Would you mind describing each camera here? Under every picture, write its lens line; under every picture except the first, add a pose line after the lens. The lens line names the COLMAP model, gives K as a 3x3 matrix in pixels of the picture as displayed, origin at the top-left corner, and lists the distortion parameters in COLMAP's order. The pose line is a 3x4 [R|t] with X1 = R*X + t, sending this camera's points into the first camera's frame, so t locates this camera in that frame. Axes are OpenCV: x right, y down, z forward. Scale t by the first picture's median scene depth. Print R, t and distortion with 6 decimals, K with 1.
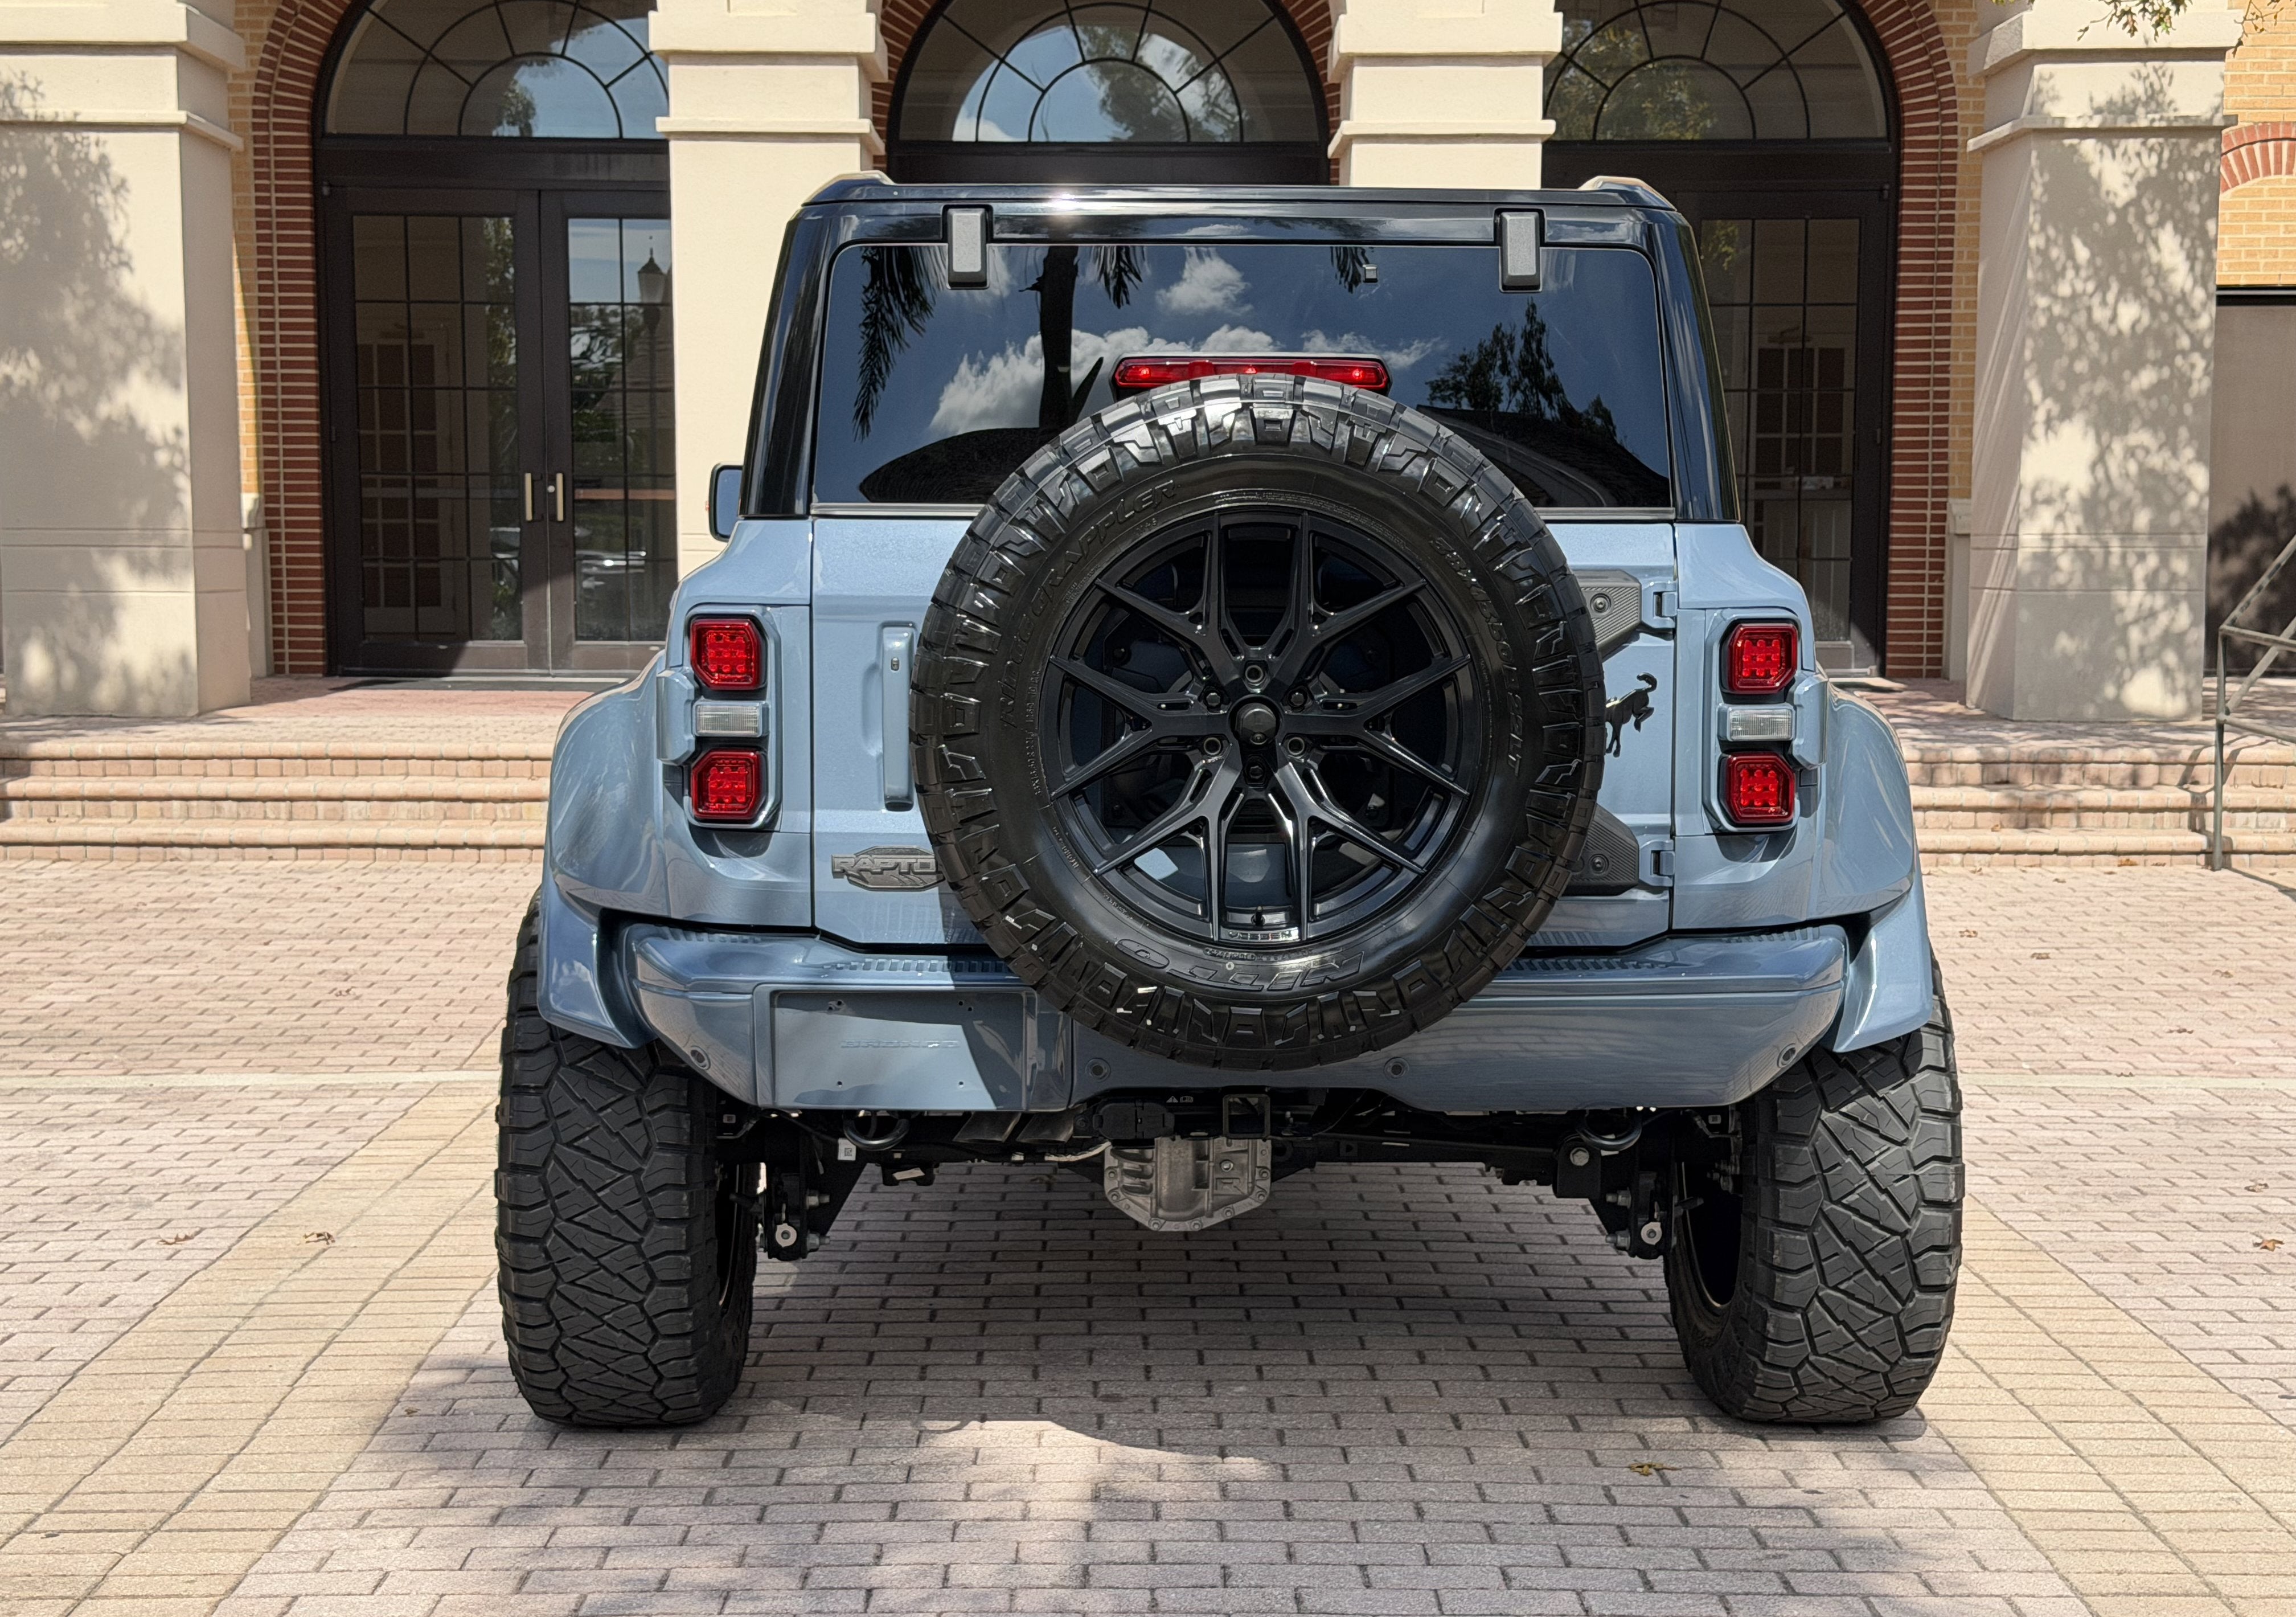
lens RADIAL K [[3072.9, 0, 1075.3], [0, 3072.9, 892.1], [0, 0, 1]] dist [0.091911, 0.024414]
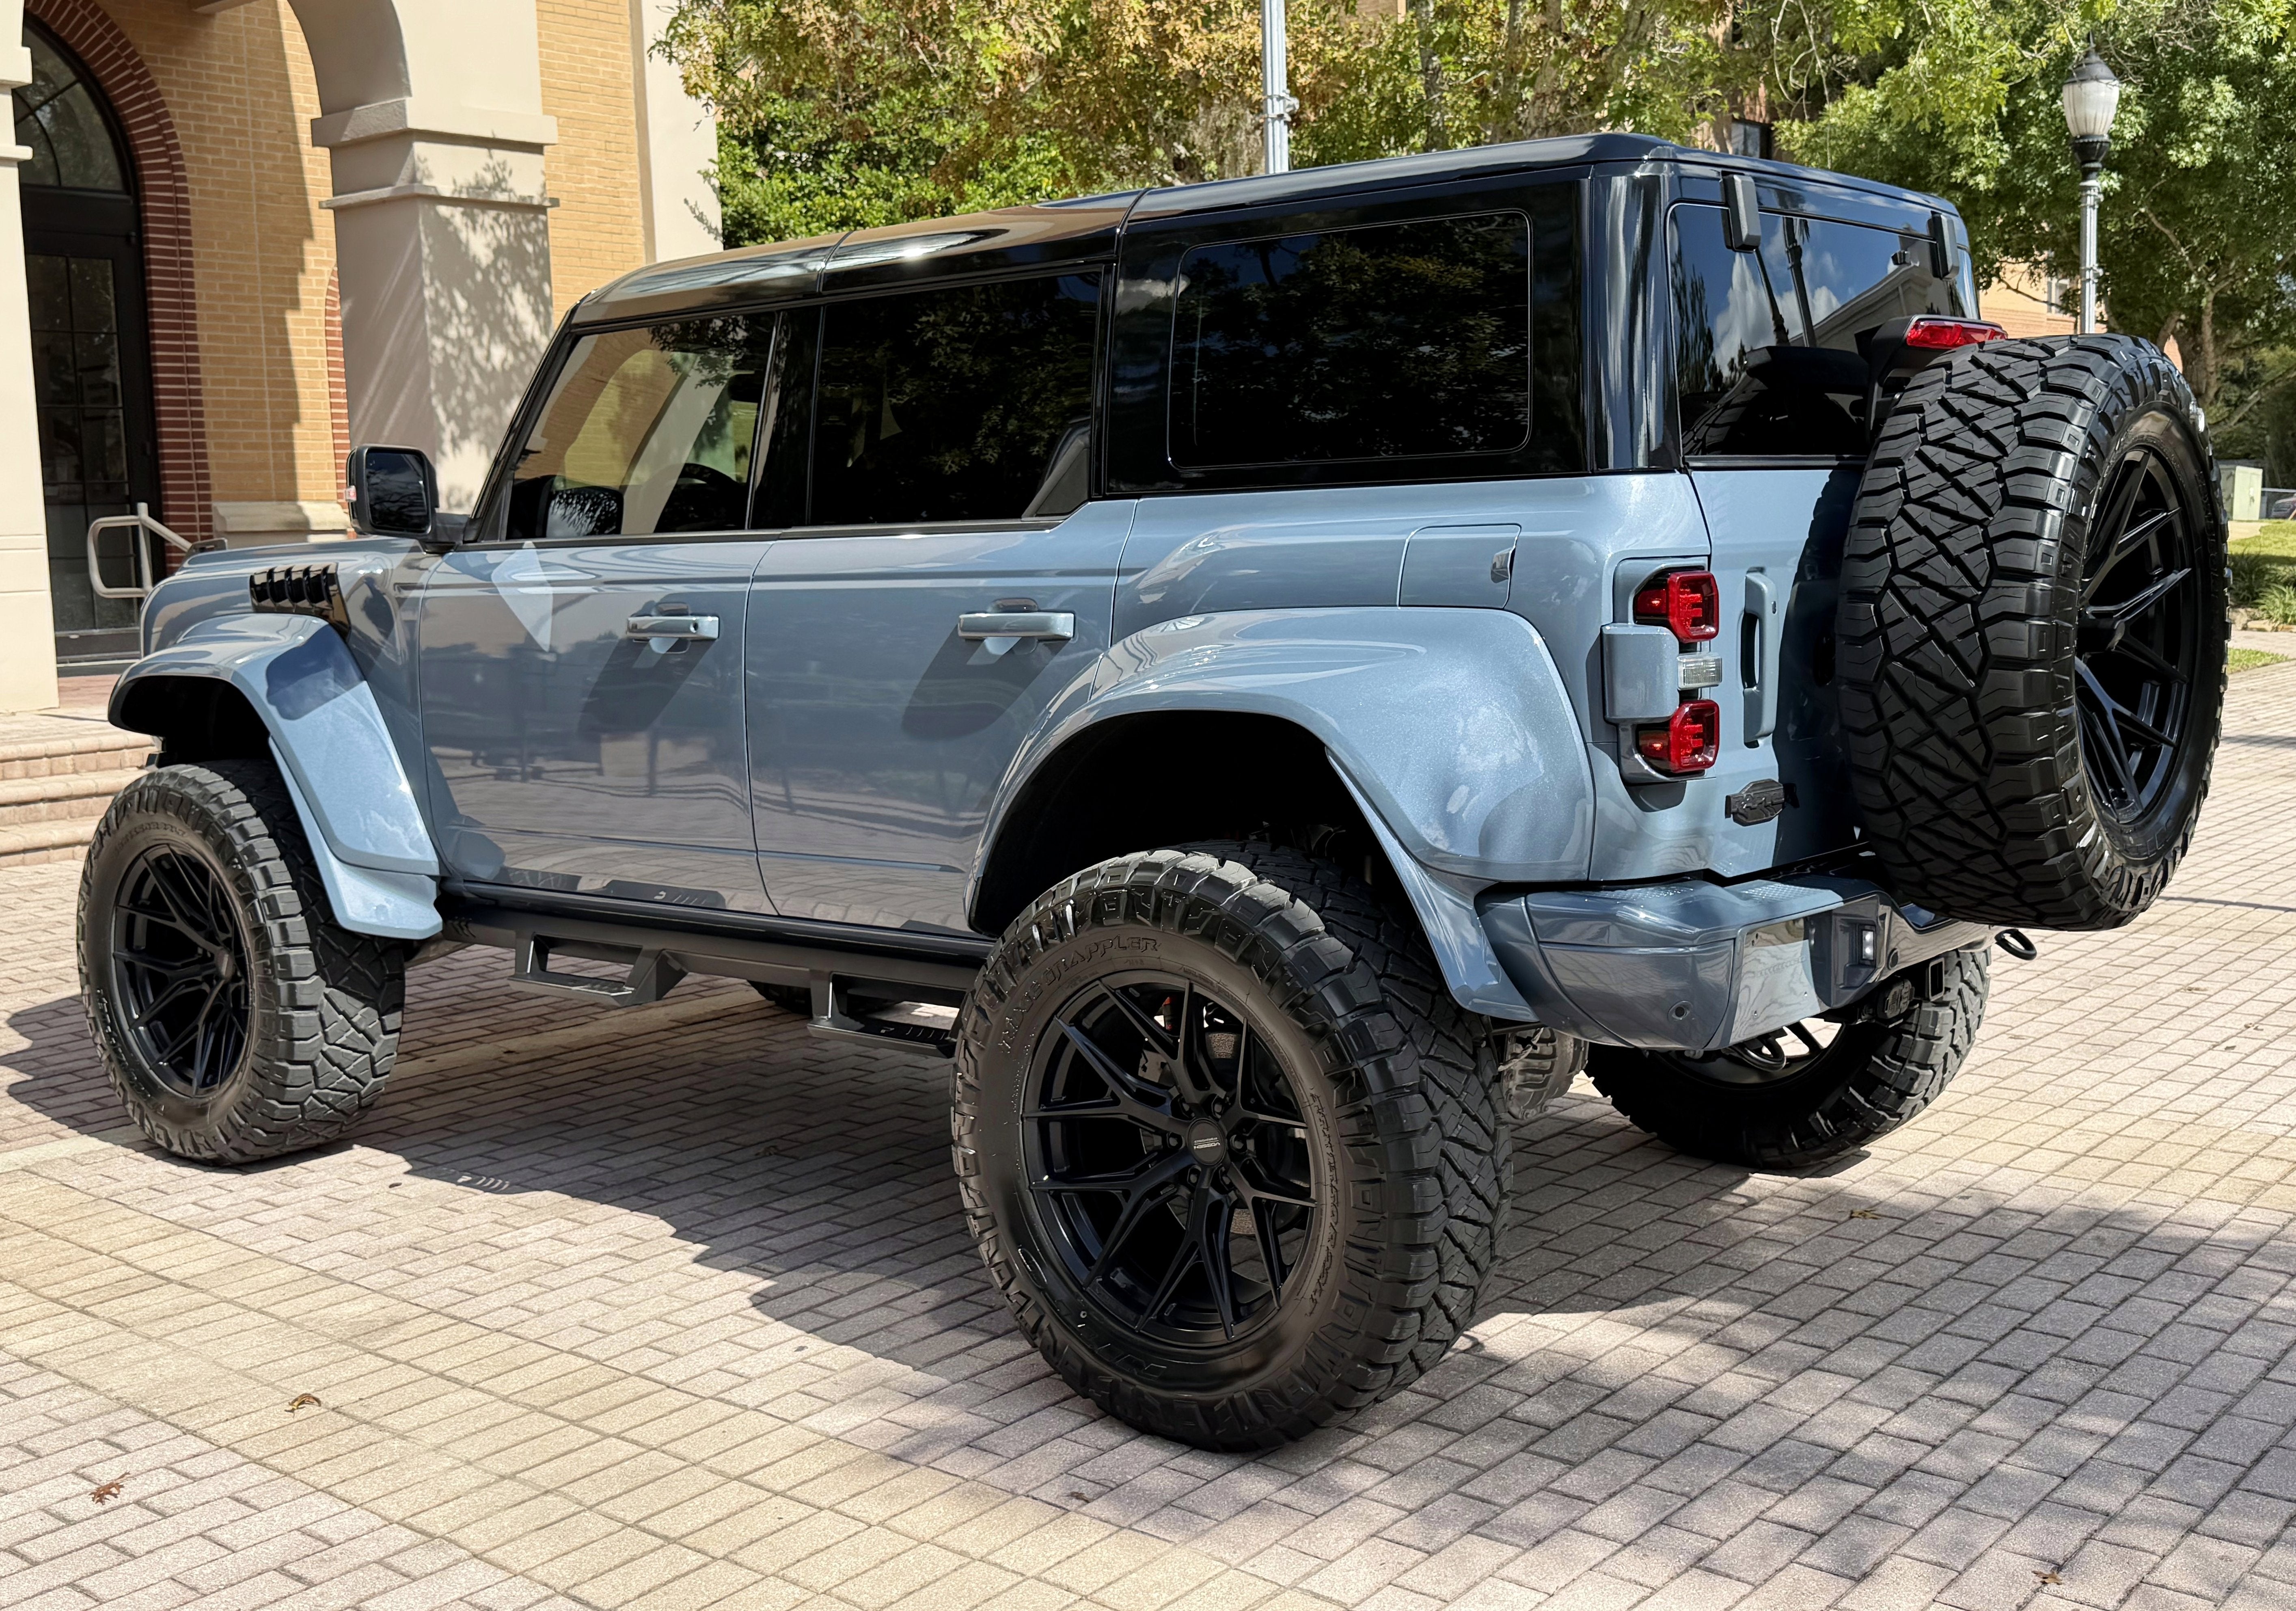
lens RADIAL K [[2374.4, 0, 1115.2], [0, 2374.4, 808.5], [0, 0, 1]] dist [0.152587, -0.333175]
pose [[0.652181, -0.106423, 0.750556, -0.248575], [0.108311, 0.993020, 0.046688, -0.021570], [-0.750286, 0.050845, 0.659155, 0.184060]]
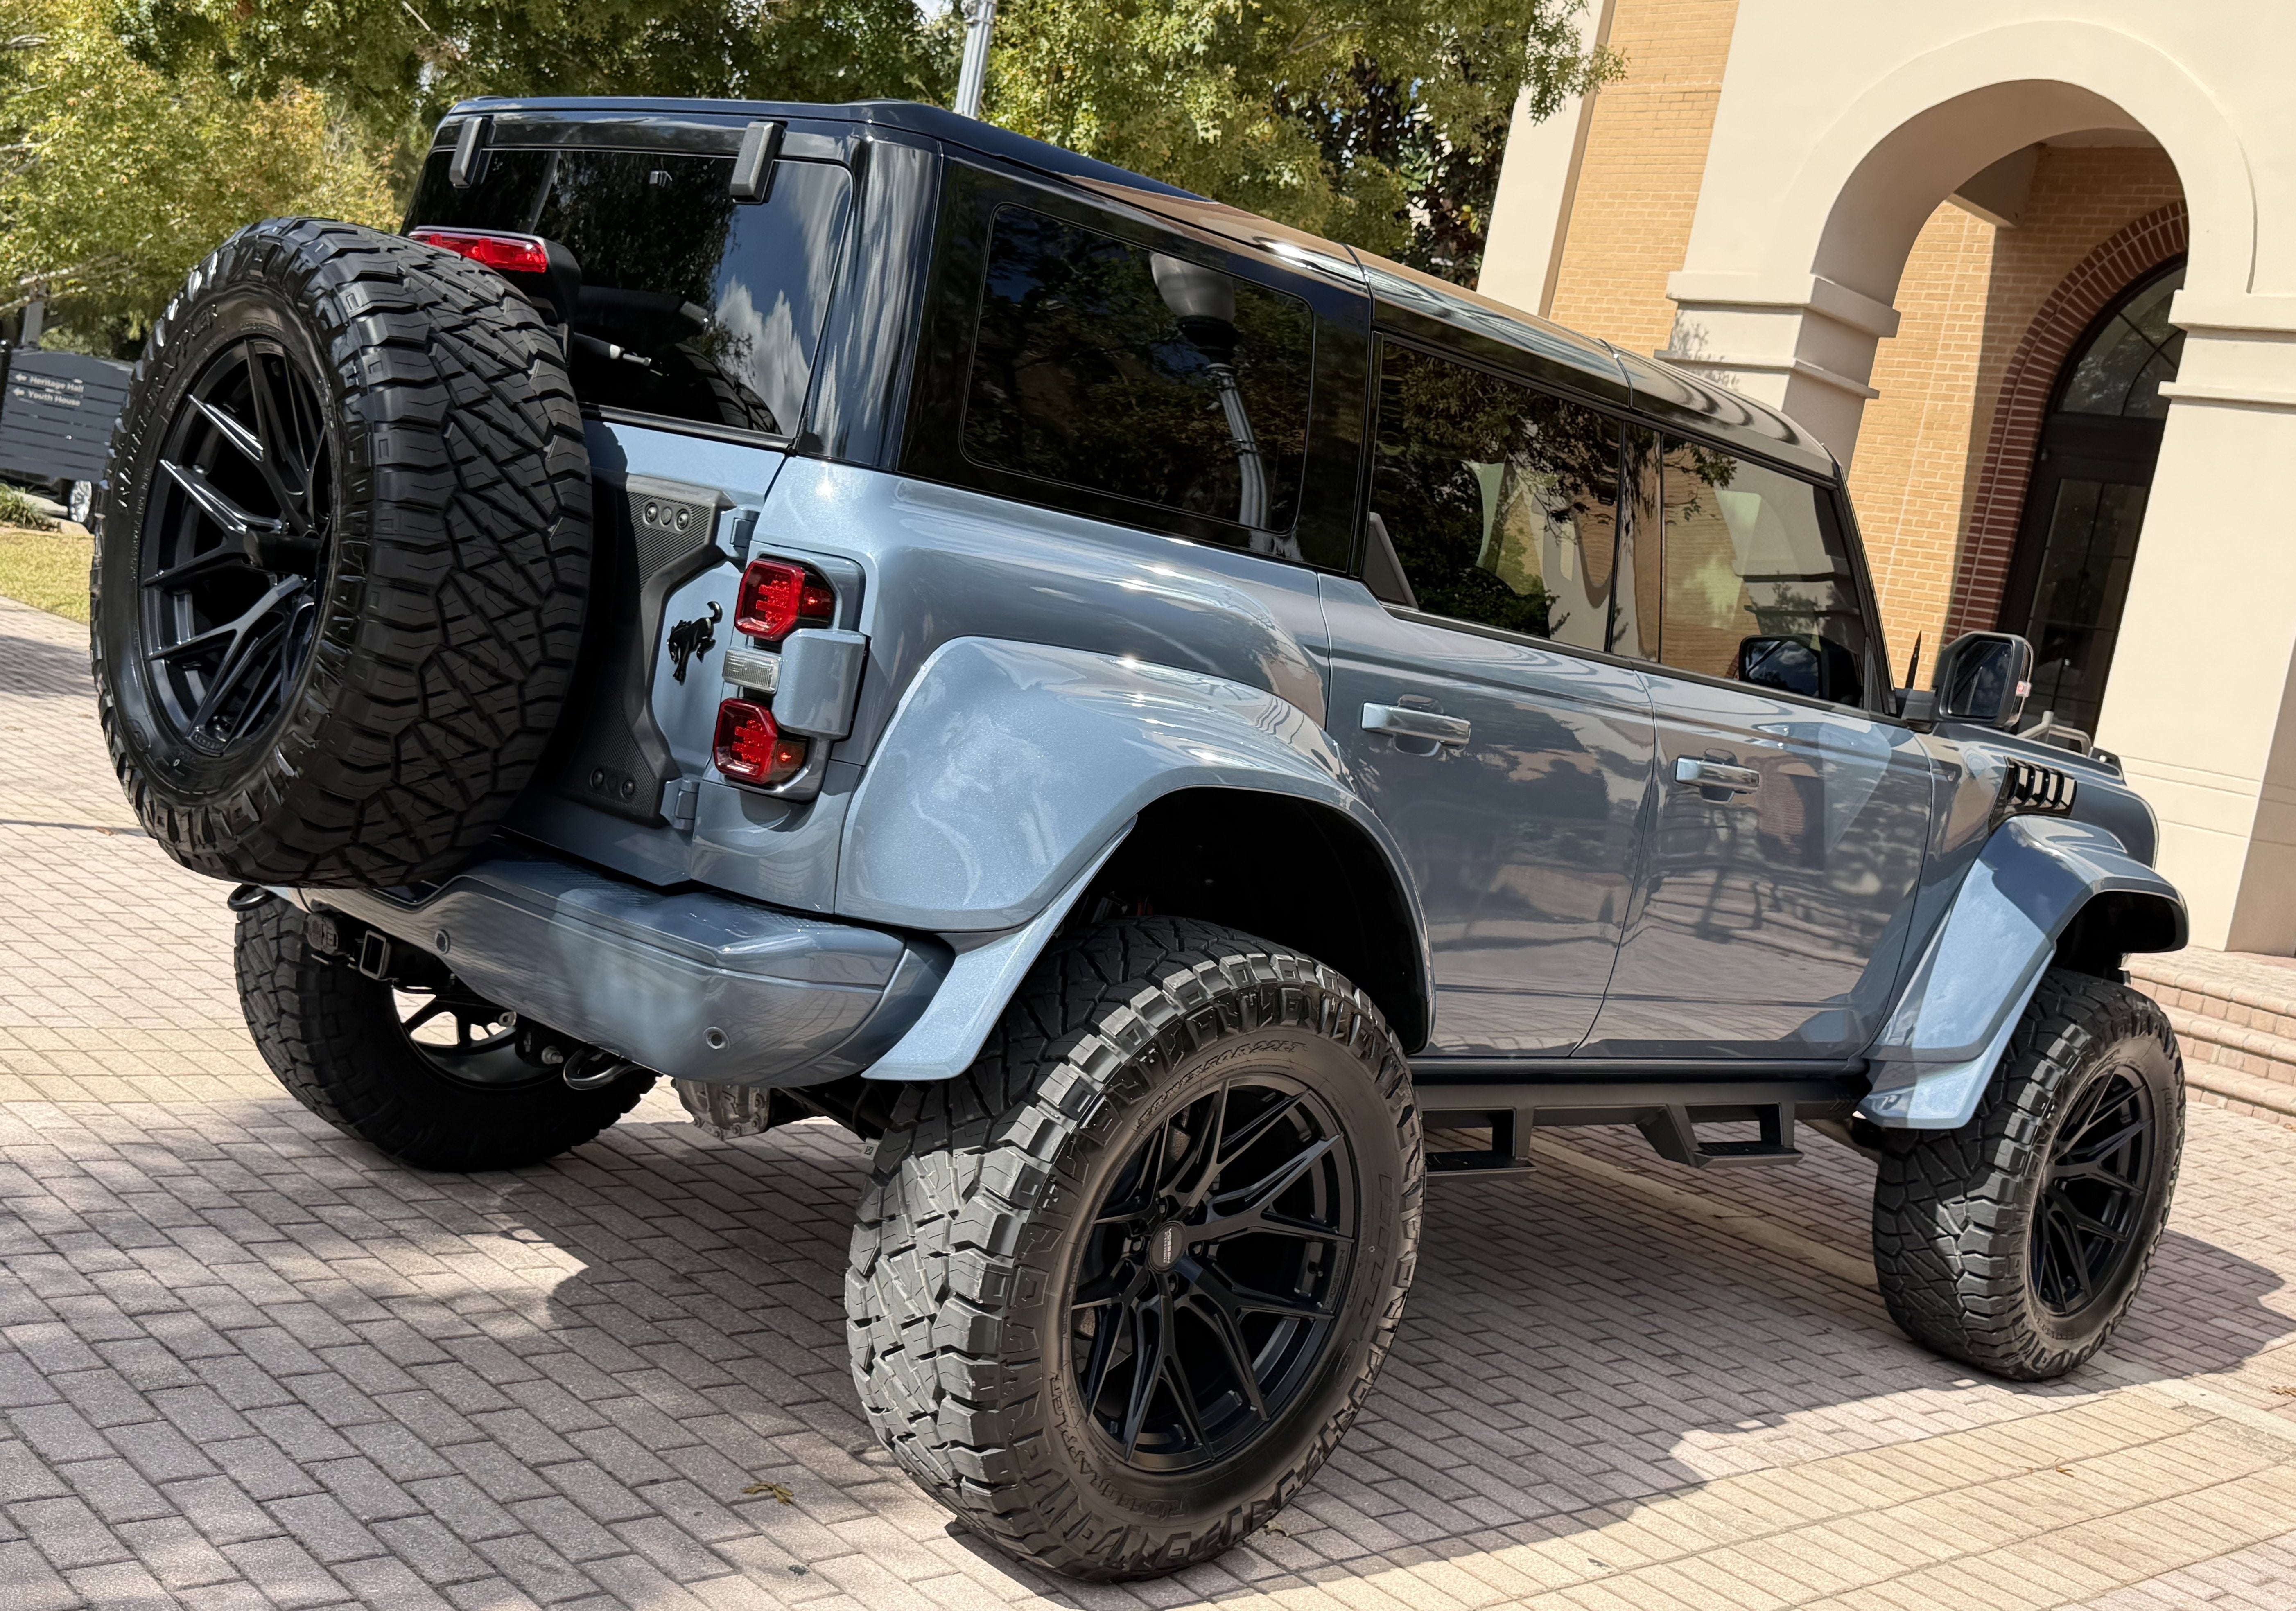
lens RADIAL K [[2373.9, 0, 1115.2], [0, 2373.9, 808.5], [0, 0, 1]] dist [0.152587, -0.333175]
pose [[0.674142, 0.196264, -0.712049, 0.237907], [-0.269926, 0.962831, 0.009833, -0.015156], [0.687512, 0.185572, 0.702061, 0.174108]]
